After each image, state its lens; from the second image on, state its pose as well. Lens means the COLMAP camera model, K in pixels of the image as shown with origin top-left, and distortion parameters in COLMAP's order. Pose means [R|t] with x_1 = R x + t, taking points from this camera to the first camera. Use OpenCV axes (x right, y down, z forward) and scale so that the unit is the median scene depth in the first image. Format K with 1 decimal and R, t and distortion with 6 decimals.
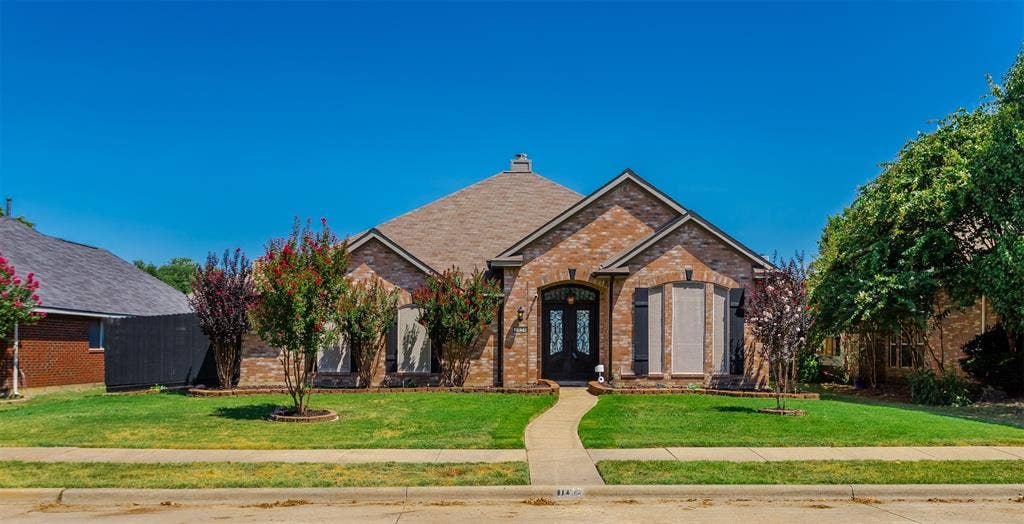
lens RADIAL K [[747.0, 0, 475.1], [0, 747.0, 347.6], [0, 0, 1]] dist [0.009702, 0.003153]
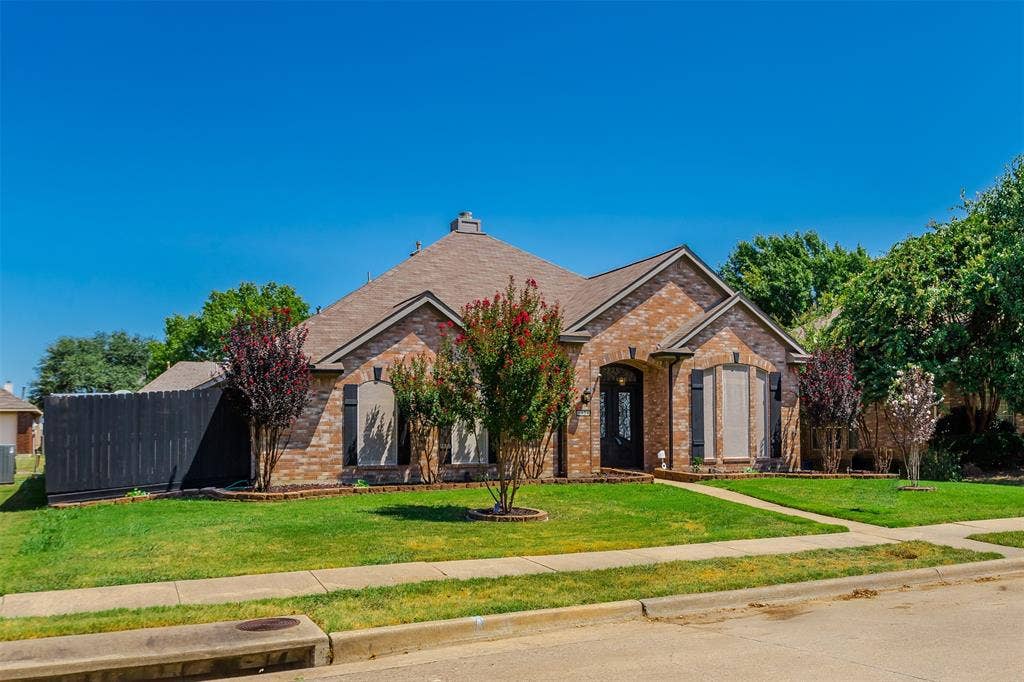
lens RADIAL K [[889.2, 0, 489.1], [0, 889.2, 425.6], [0, 0, 1]] dist [-0.003344, -0.002062]
pose [[0.906987, -0.005491, 0.421124, -0.496431], [0.011208, 0.999876, -0.011102, 0.001619], [-0.421010, 0.014789, 0.906935, 0.078154]]
